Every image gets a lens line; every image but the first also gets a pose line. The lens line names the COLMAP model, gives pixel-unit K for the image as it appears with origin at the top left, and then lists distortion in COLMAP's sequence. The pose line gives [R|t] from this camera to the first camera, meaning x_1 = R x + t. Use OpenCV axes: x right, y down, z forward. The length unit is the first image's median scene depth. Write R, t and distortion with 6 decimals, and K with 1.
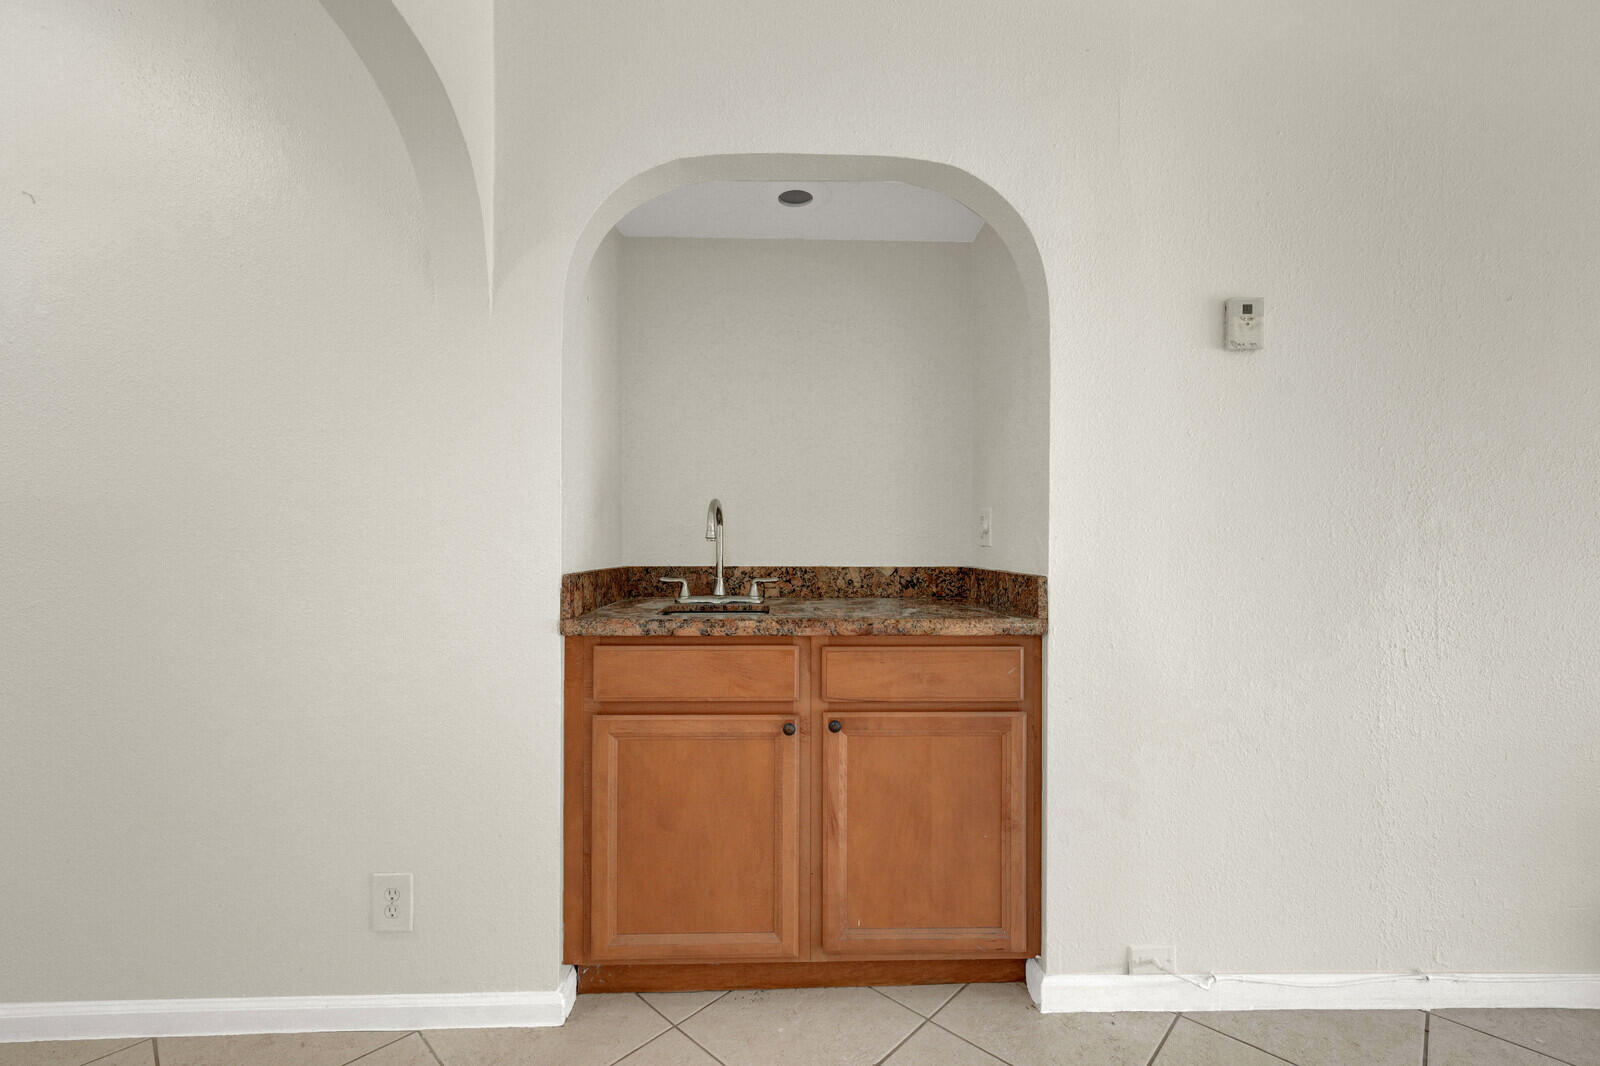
lens RADIAL K [[691.6, 0, 807.6], [0, 691.6, 535.2], [0, 0, 1]] dist [0.007143, 0.000916]
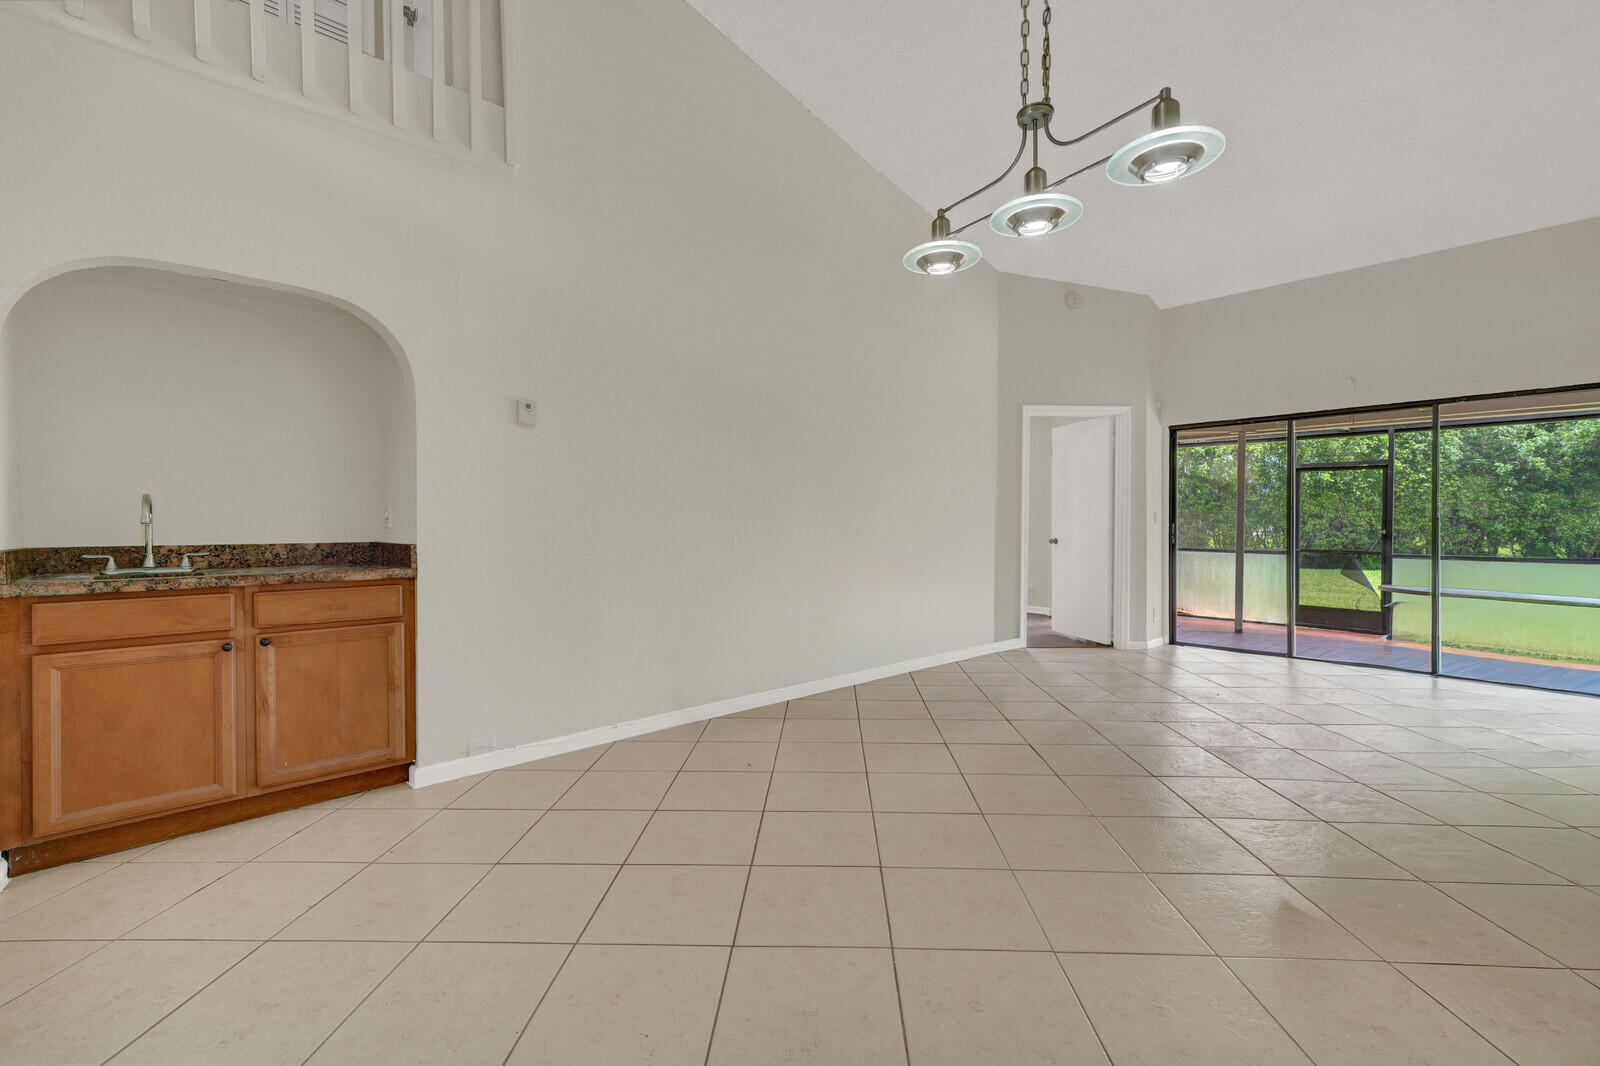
lens RADIAL K [[691.6, 0, 807.6], [0, 691.6, 535.2], [0, 0, 1]] dist [0.007143, 0.000916]
pose [[0.758636, -0.015163, 0.651339, -0.049703], [-0.000768, 0.999708, 0.024167, -0.007227], [-0.651515, -0.018834, 0.758402, -0.987885]]
